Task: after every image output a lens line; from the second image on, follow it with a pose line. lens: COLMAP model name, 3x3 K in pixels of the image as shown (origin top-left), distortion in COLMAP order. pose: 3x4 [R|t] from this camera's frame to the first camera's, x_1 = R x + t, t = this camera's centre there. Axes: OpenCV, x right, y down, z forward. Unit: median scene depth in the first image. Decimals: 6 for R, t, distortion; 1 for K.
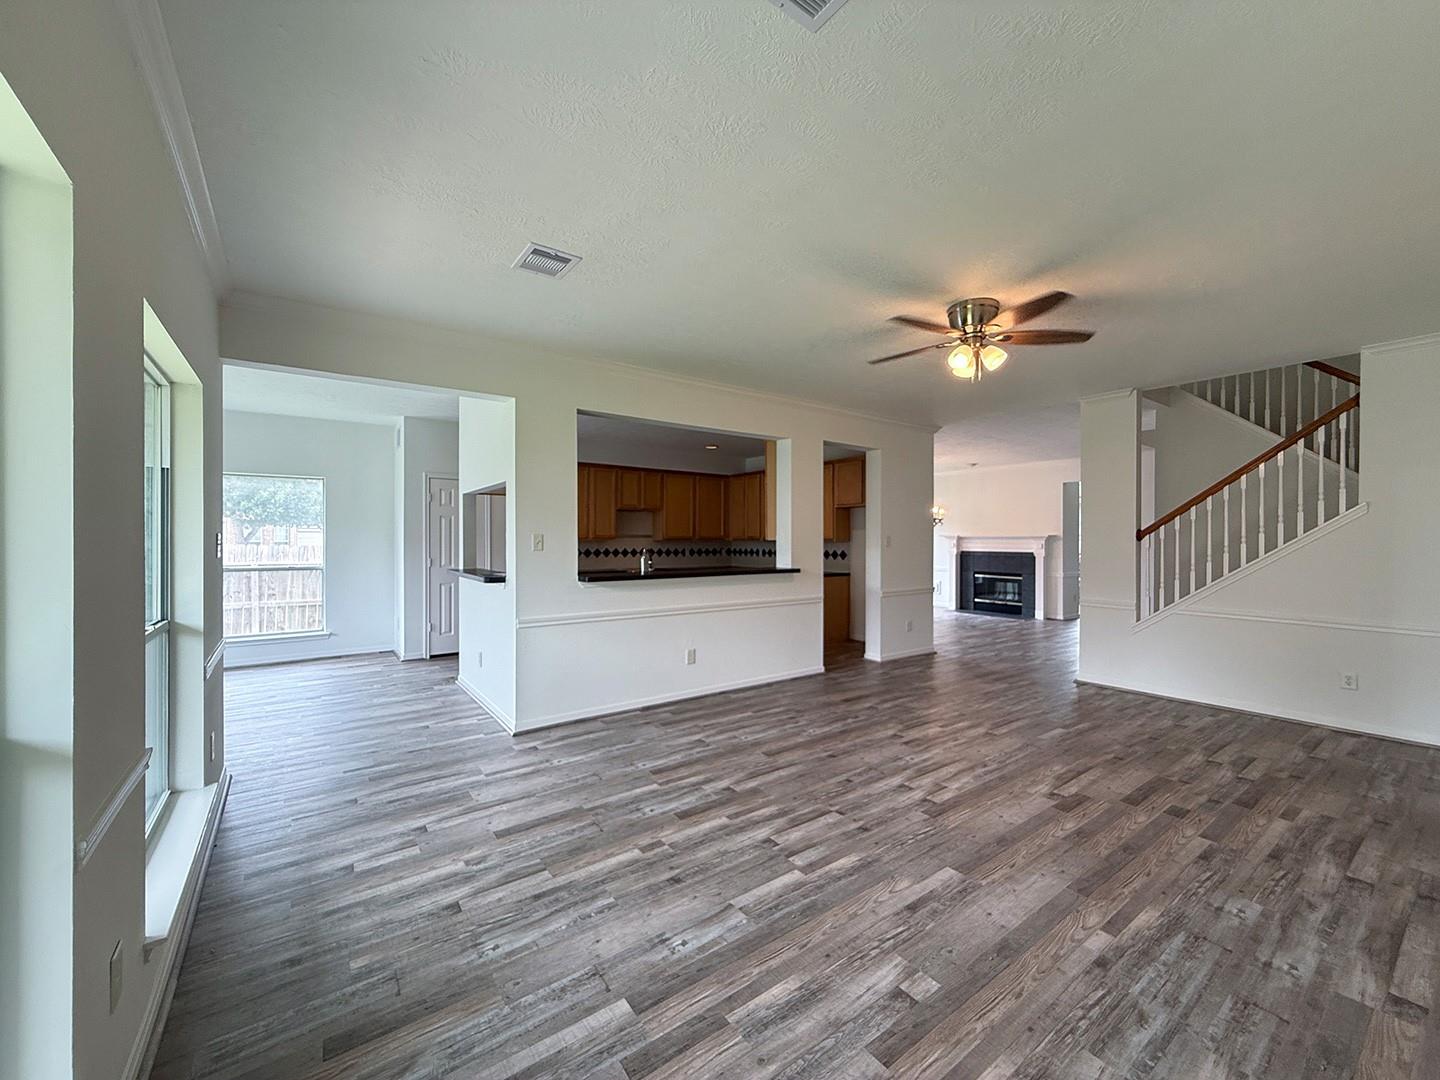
lens RADIAL K [[575.8, 0, 716.3], [0, 575.8, 543.3], [0, 0, 1]] dist [0.001244, -0.000356]
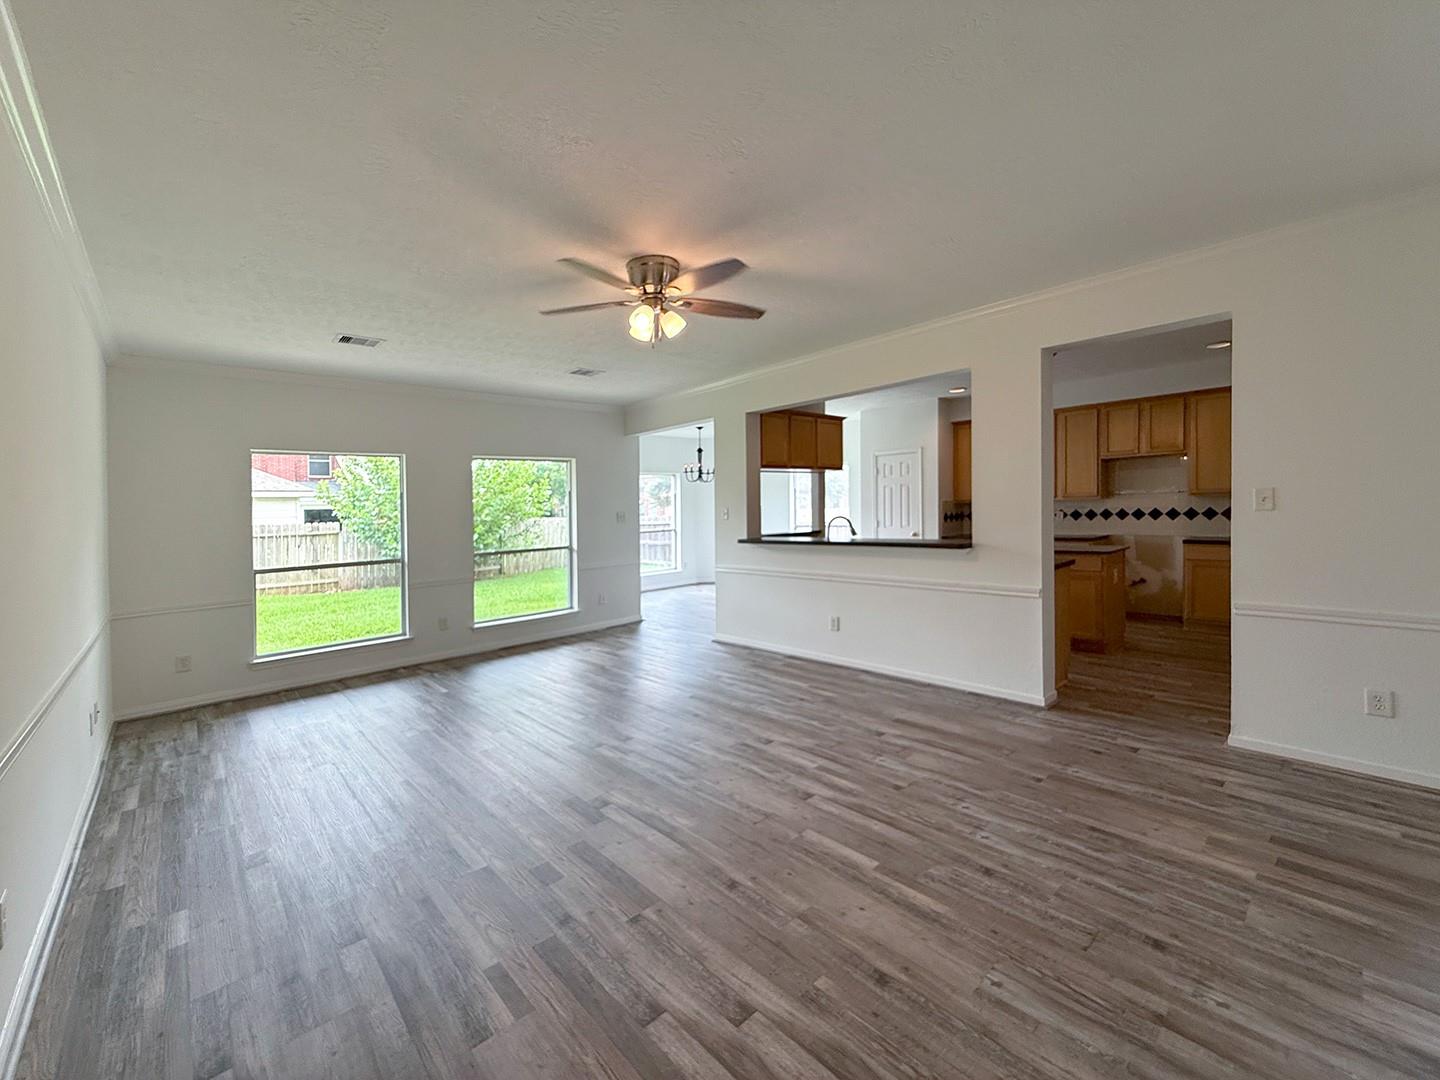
lens RADIAL K [[575.8, 0, 716.3], [0, 575.8, 543.3], [0, 0, 1]] dist [0.001244, -0.000356]
pose [[0.129426, 0.054657, -0.990082, 1.217439], [0.028413, 0.997865, 0.058801, -0.012656], [0.991182, -0.035742, 0.127597, 0.886131]]
